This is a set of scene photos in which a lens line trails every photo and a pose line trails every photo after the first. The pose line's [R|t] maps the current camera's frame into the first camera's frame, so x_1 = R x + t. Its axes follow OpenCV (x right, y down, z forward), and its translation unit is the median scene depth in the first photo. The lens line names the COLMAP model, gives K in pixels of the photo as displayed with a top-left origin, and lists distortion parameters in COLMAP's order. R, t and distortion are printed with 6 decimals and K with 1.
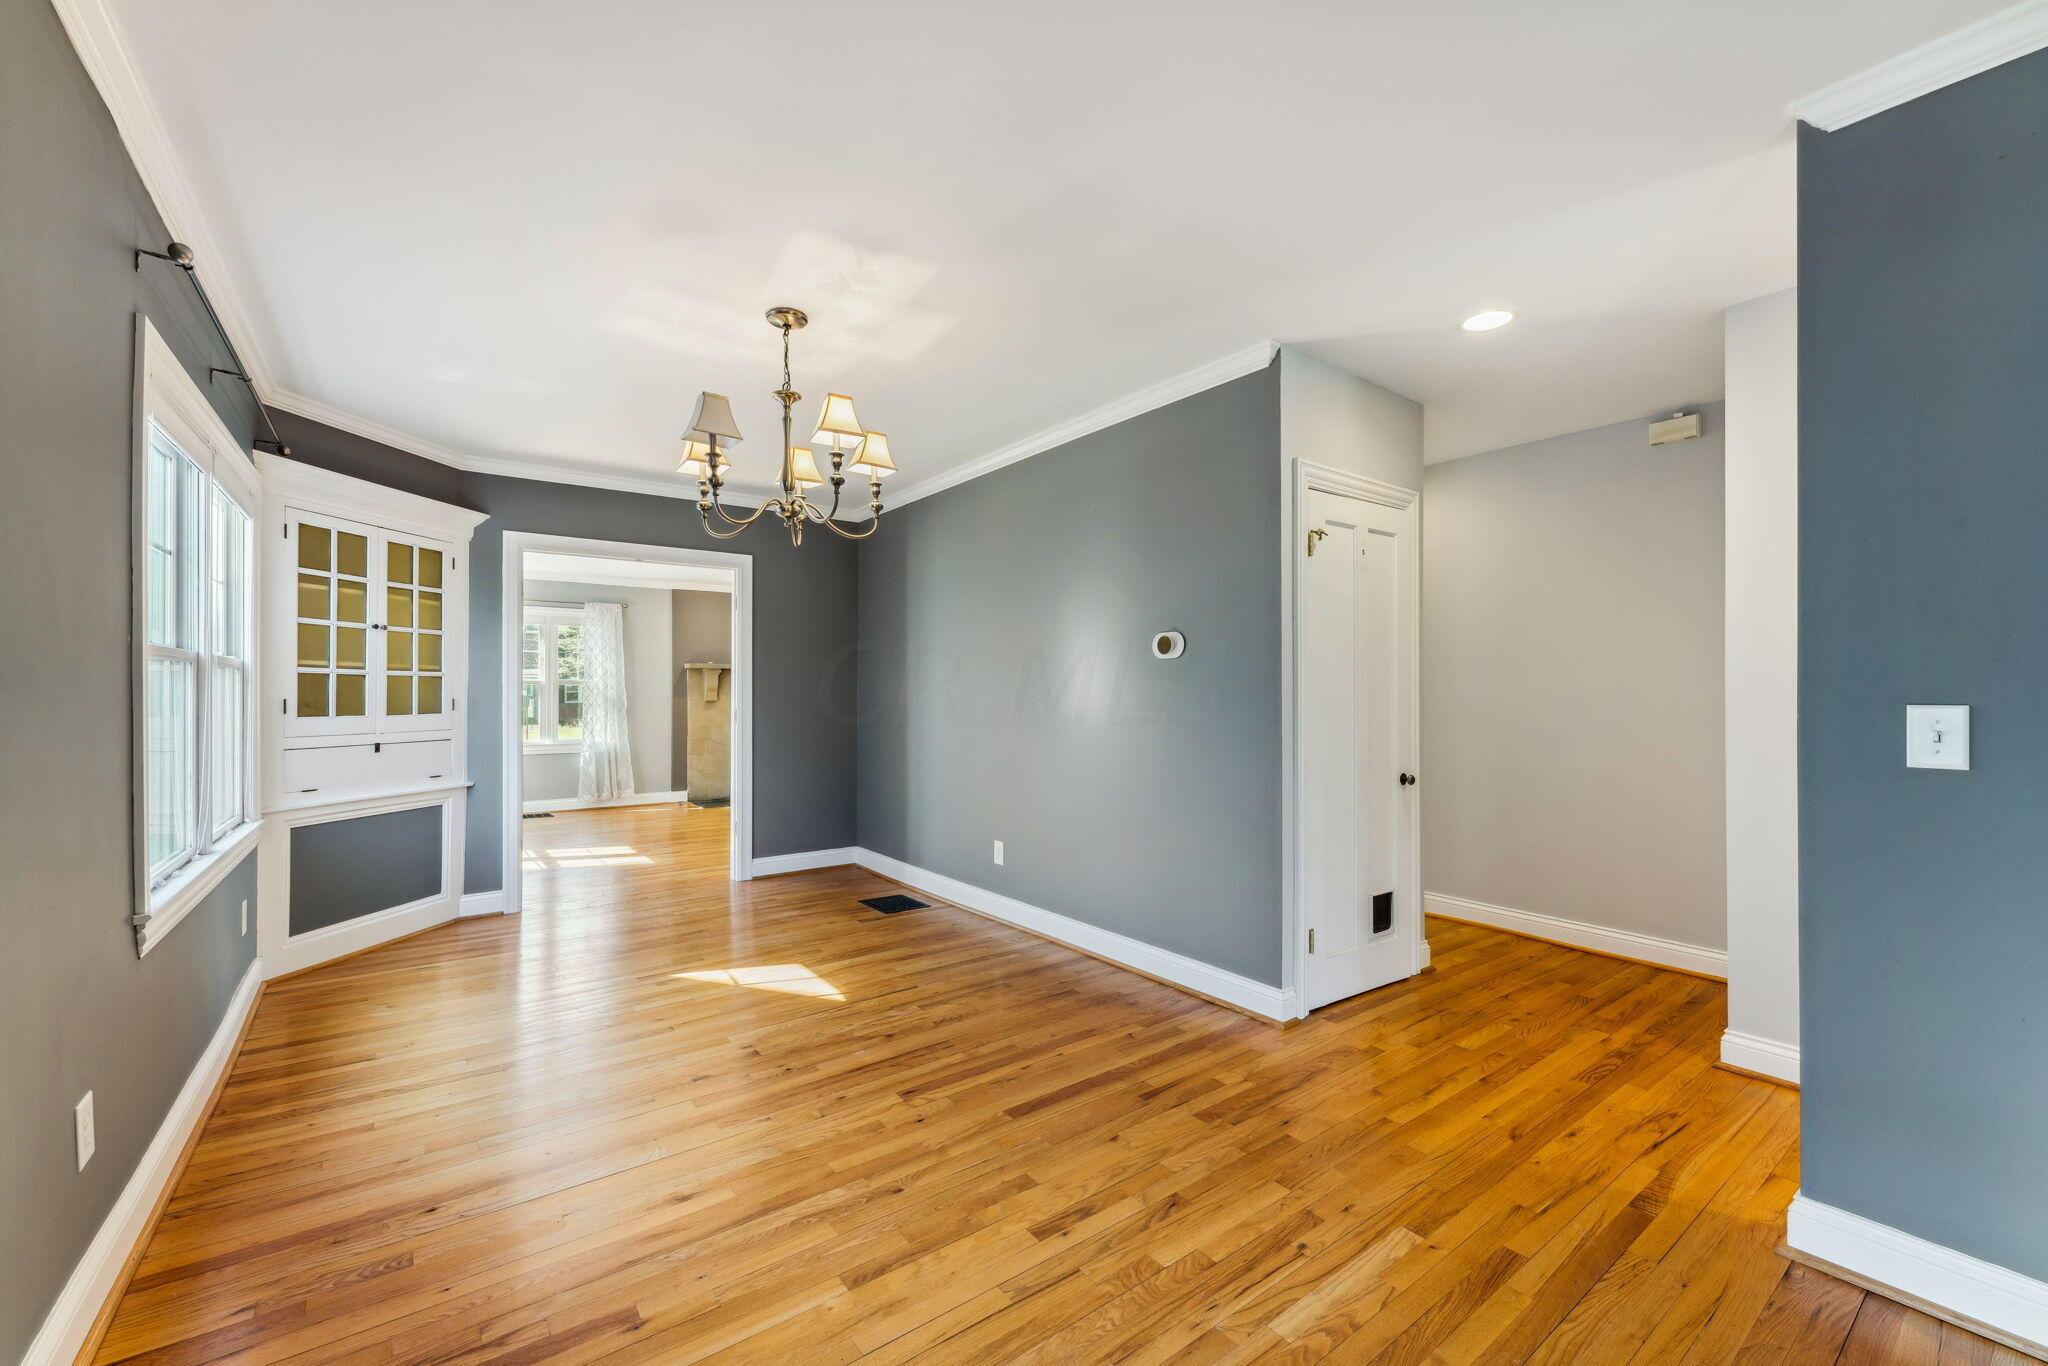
lens RADIAL K [[825.1, 0, 1030.5], [0, 825.1, 695.0], [0, 0, 1]] dist [0.001574, -0.000730]
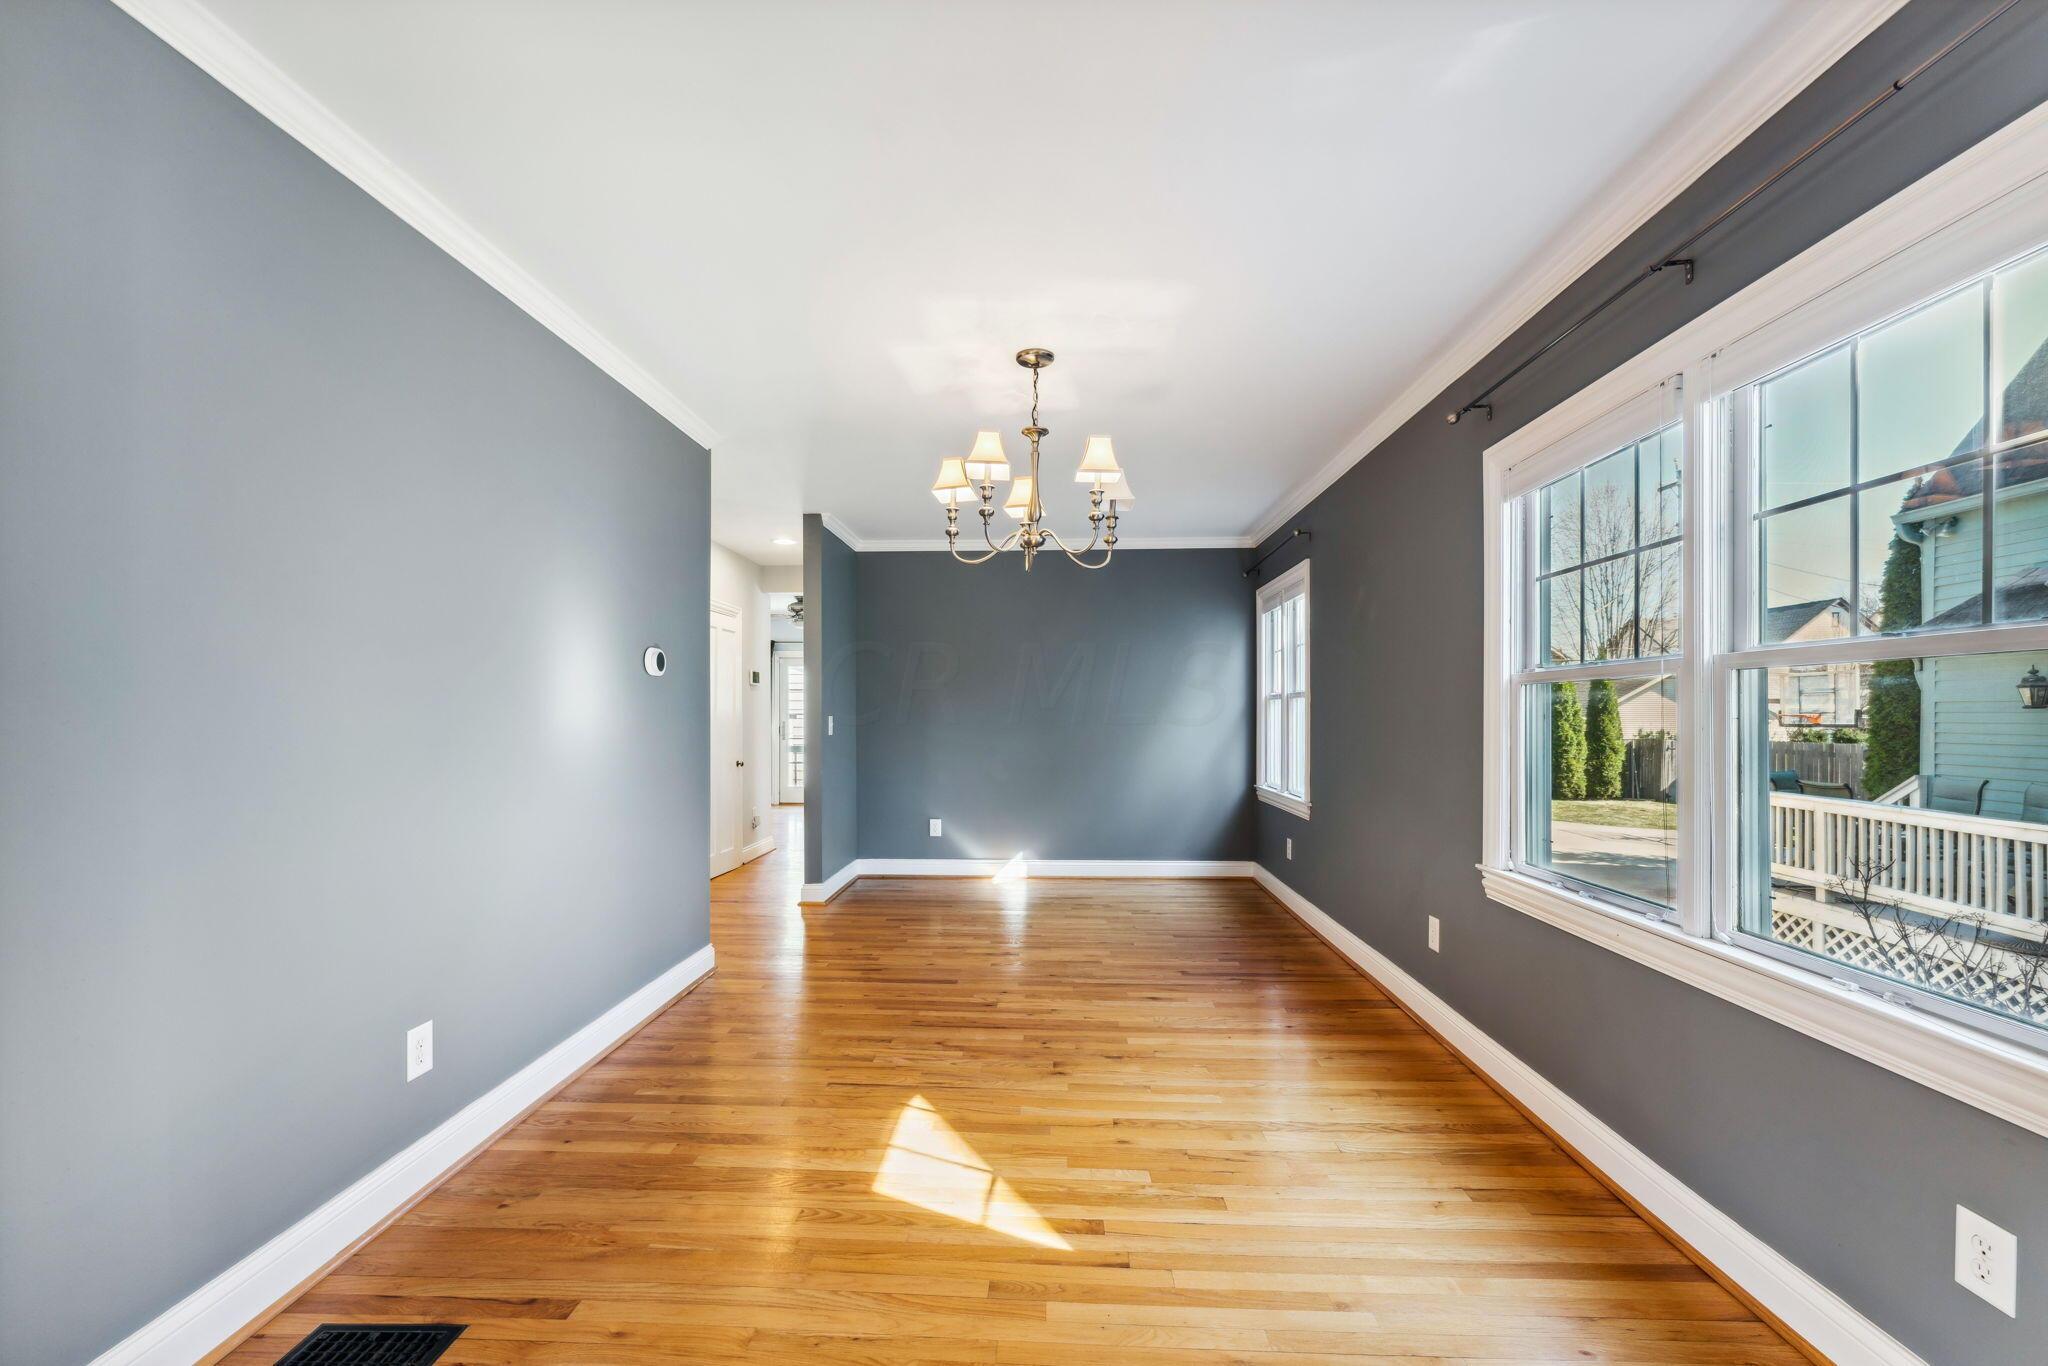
lens RADIAL K [[825.1, 0, 1010.0], [0, 825.1, 698.3], [0, 0, 1]] dist [0.001574, -0.000730]
pose [[-0.758845, 0.007867, 0.651224, -0.699875], [0.001315, 0.999944, -0.010548, -0.004641], [-0.651271, -0.007148, -0.758812, 1.327145]]
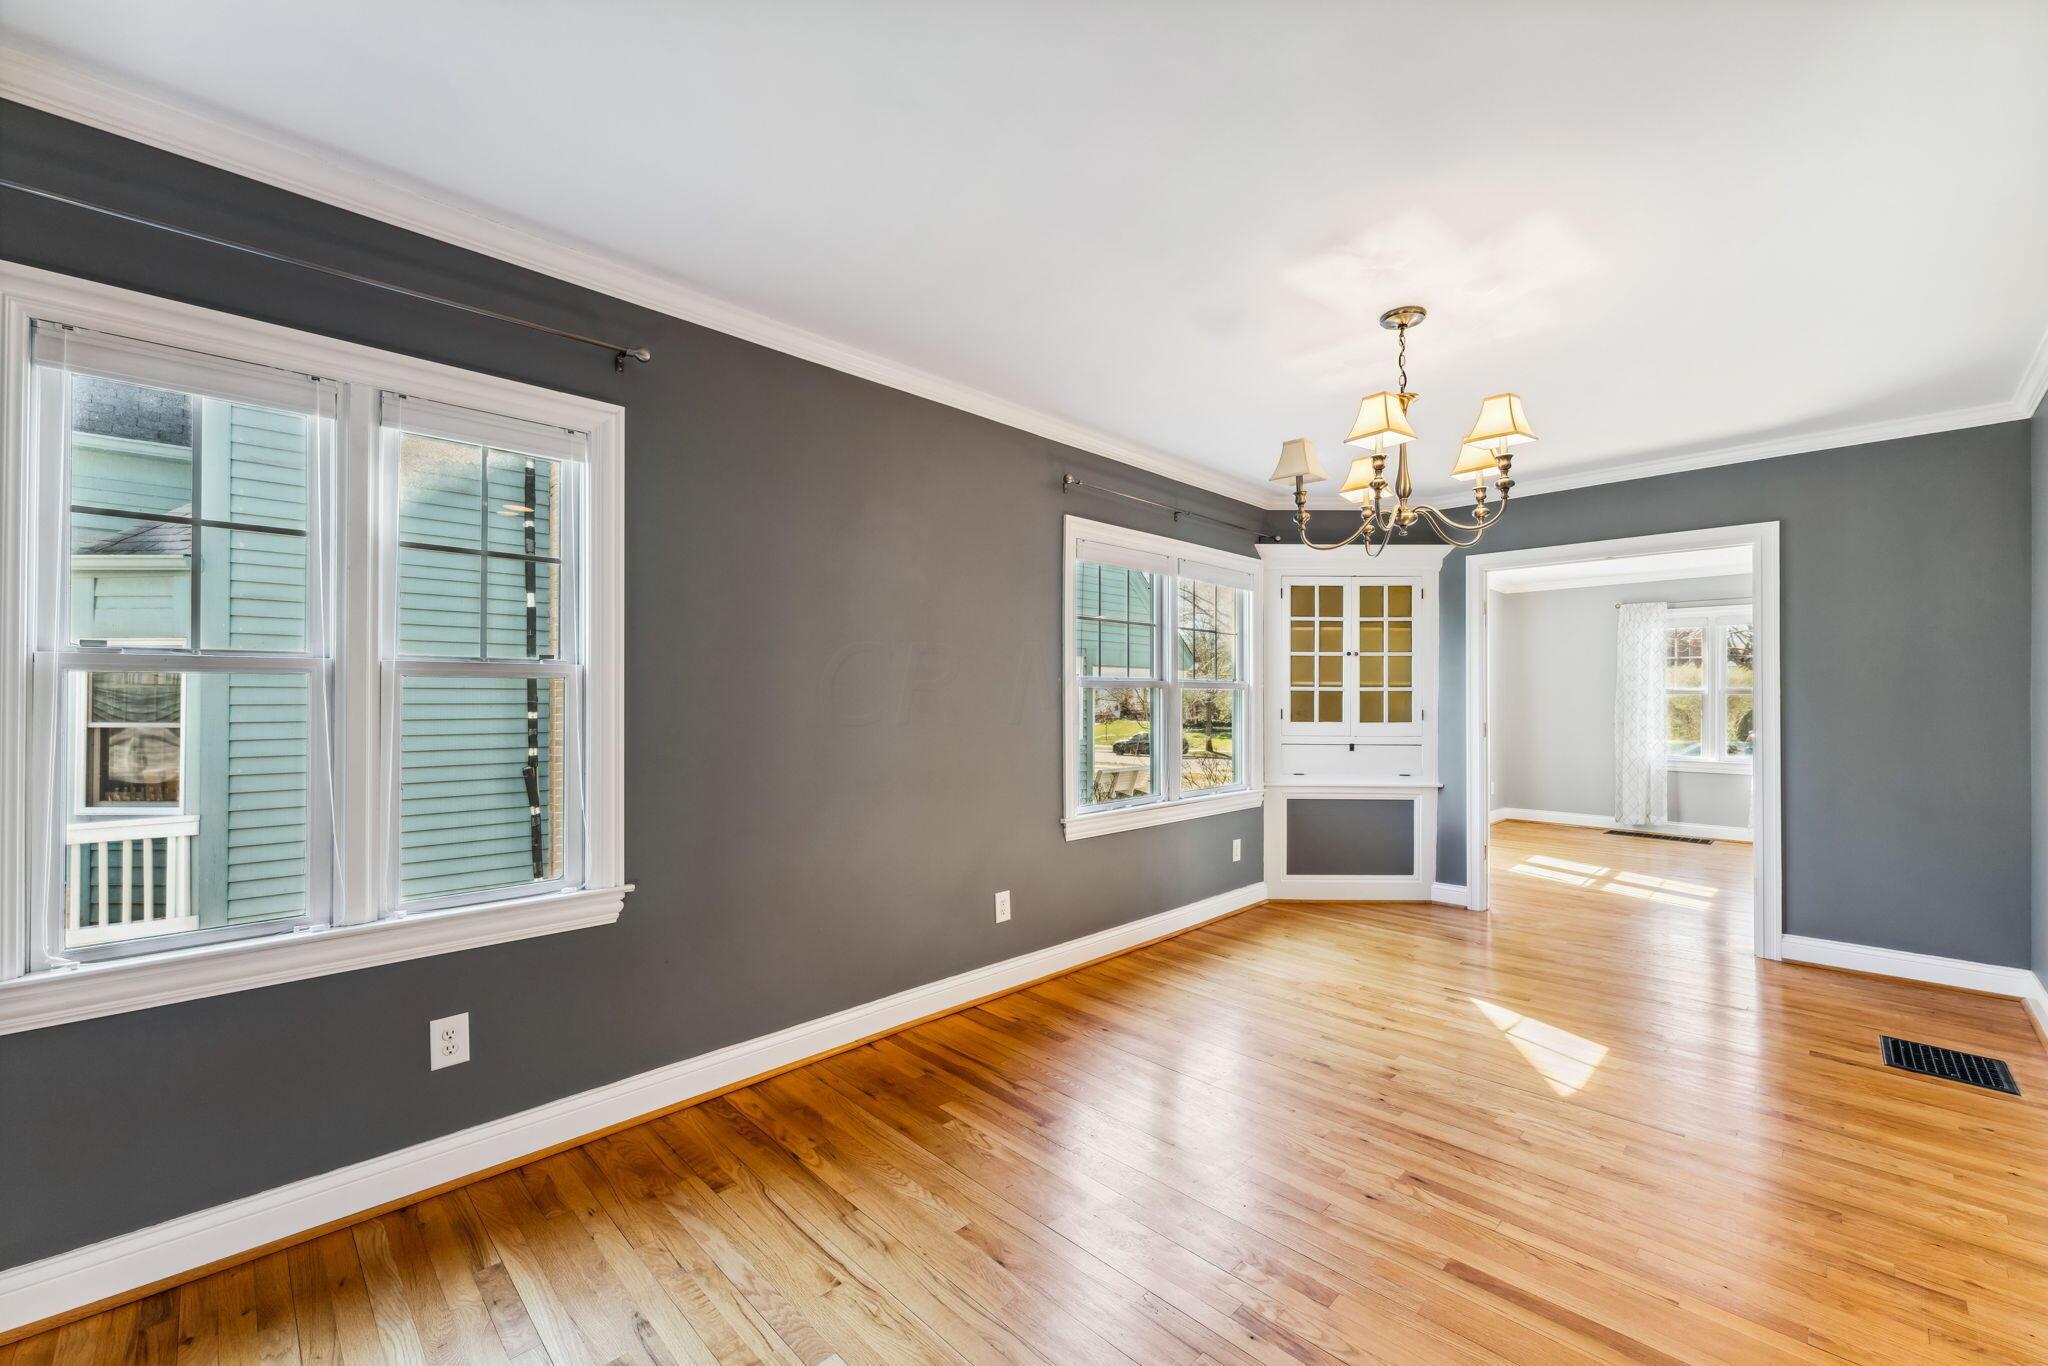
lens RADIAL K [[825.1, 0, 1004.9], [0, 825.1, 692.0], [0, 0, 1]] dist [0.001574, -0.000730]
pose [[0.119007, -0.008189, -0.992860, 0.433271], [-0.004439, 0.999952, -0.008779, -0.009033], [0.992883, 0.005452, 0.118965, 0.312425]]
